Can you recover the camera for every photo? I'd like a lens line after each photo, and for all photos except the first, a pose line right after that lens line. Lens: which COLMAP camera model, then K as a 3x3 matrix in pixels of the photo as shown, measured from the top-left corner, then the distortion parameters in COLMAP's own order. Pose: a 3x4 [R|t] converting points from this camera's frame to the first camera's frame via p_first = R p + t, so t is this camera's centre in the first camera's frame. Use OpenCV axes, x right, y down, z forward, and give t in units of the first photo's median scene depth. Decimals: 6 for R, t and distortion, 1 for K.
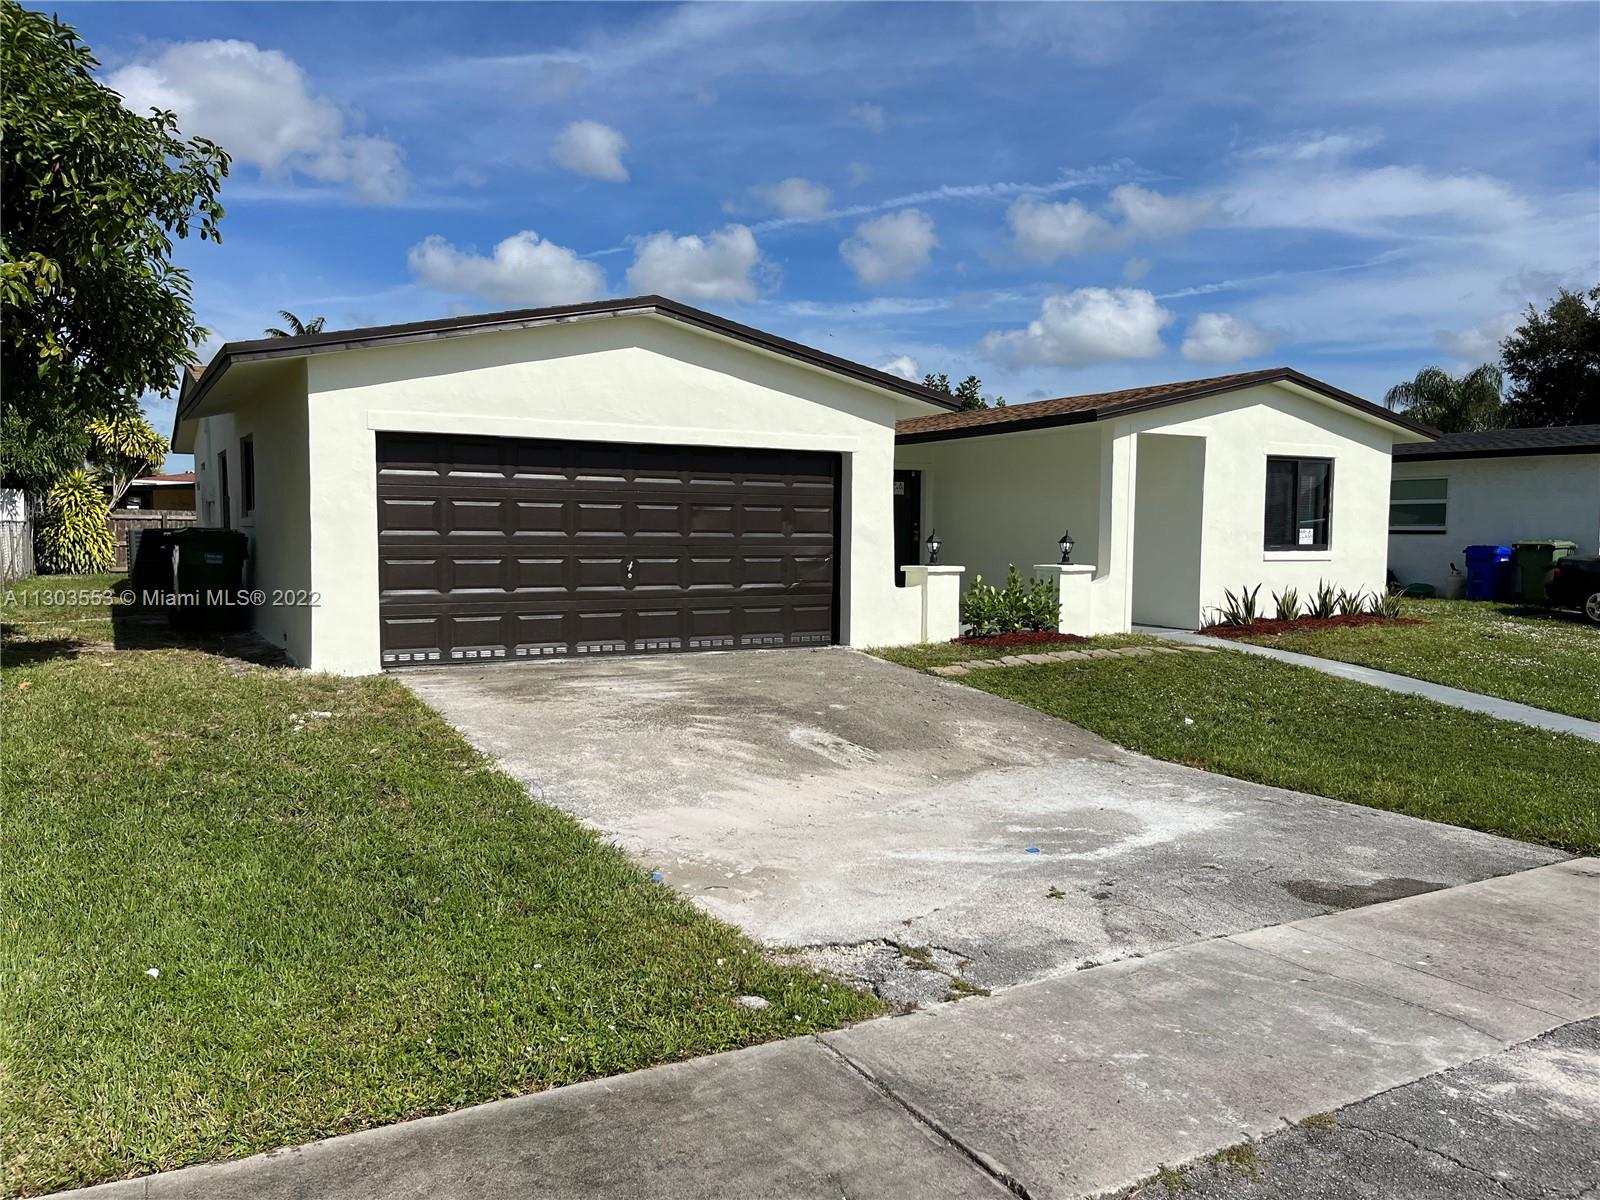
lens RADIAL K [[1204.5, 0, 803.4], [0, 1204.5, 606.5], [0, 0, 1]] dist [0.029942, -0.011344]
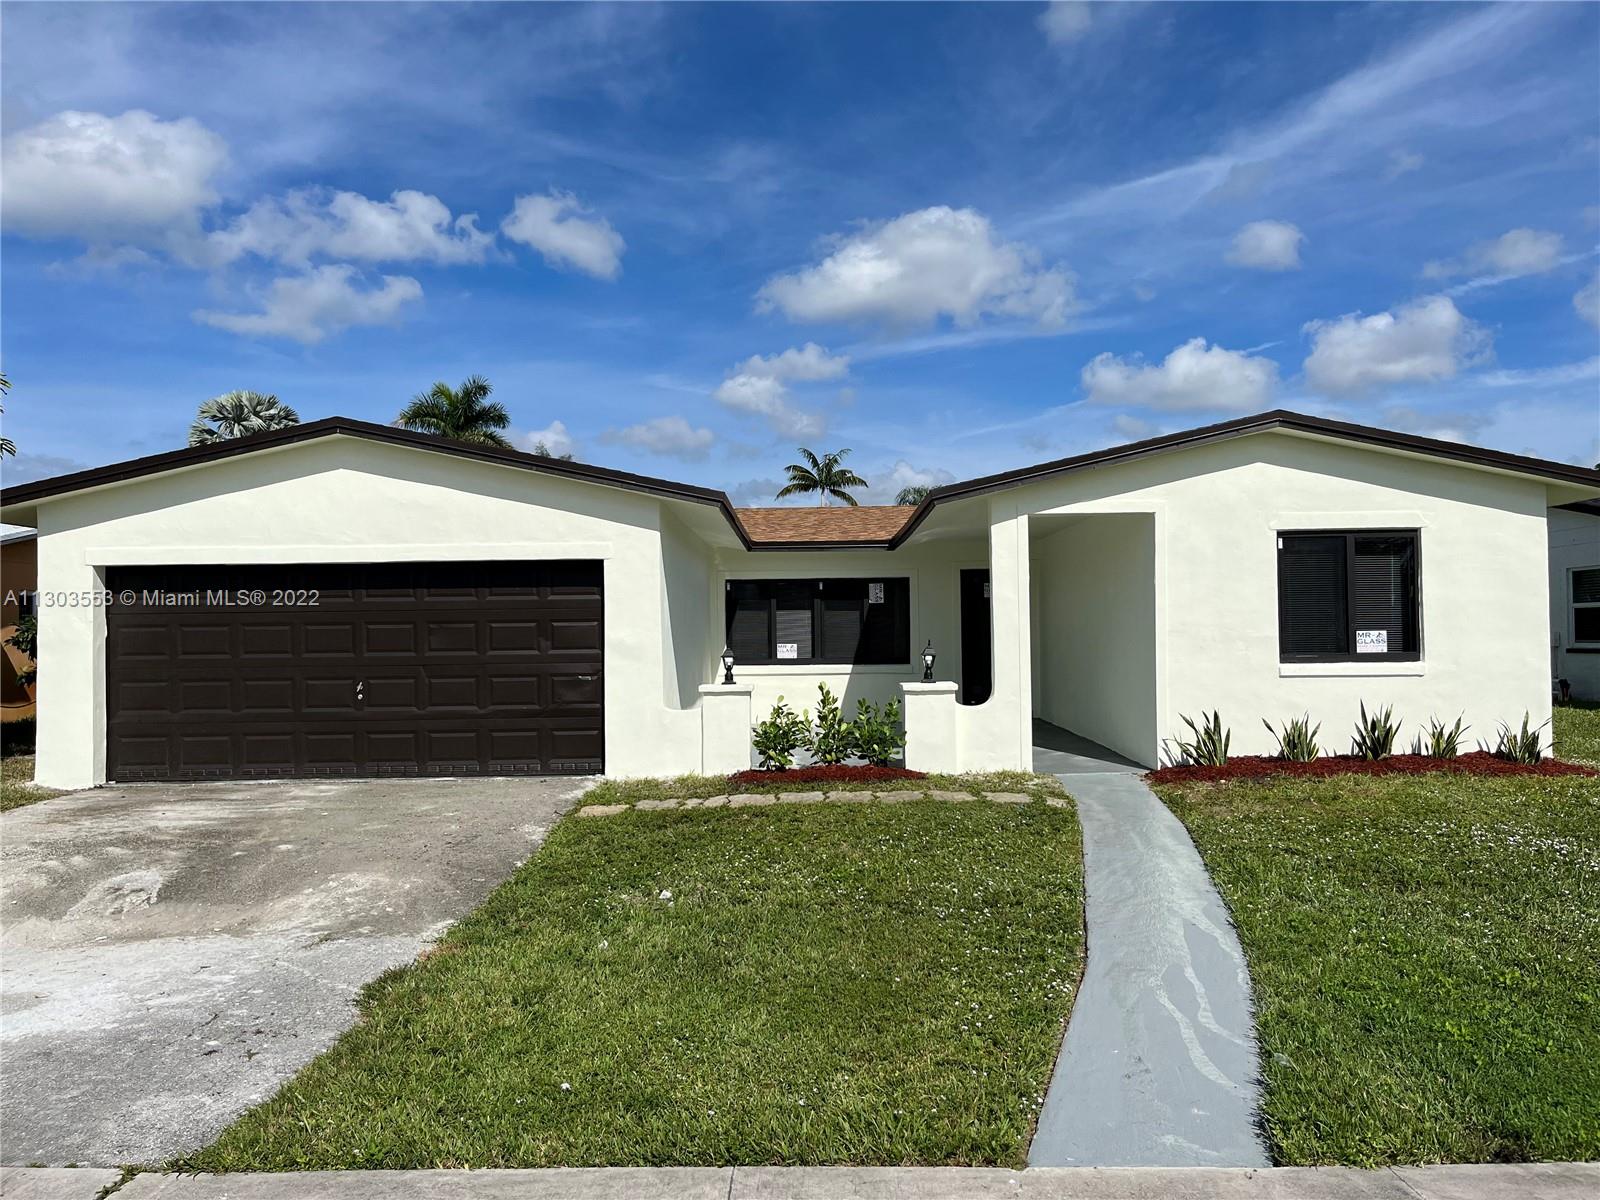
lens RADIAL K [[1204.5, 0, 800.3], [0, 1204.5, 601.9], [0, 0, 1]] dist [0.029942, -0.011344]
pose [[0.869178, -0.033058, -0.493392, 0.558723], [-0.012750, 0.995933, -0.089190, -0.016329], [0.494334, 0.083813, 0.865222, 0.269727]]
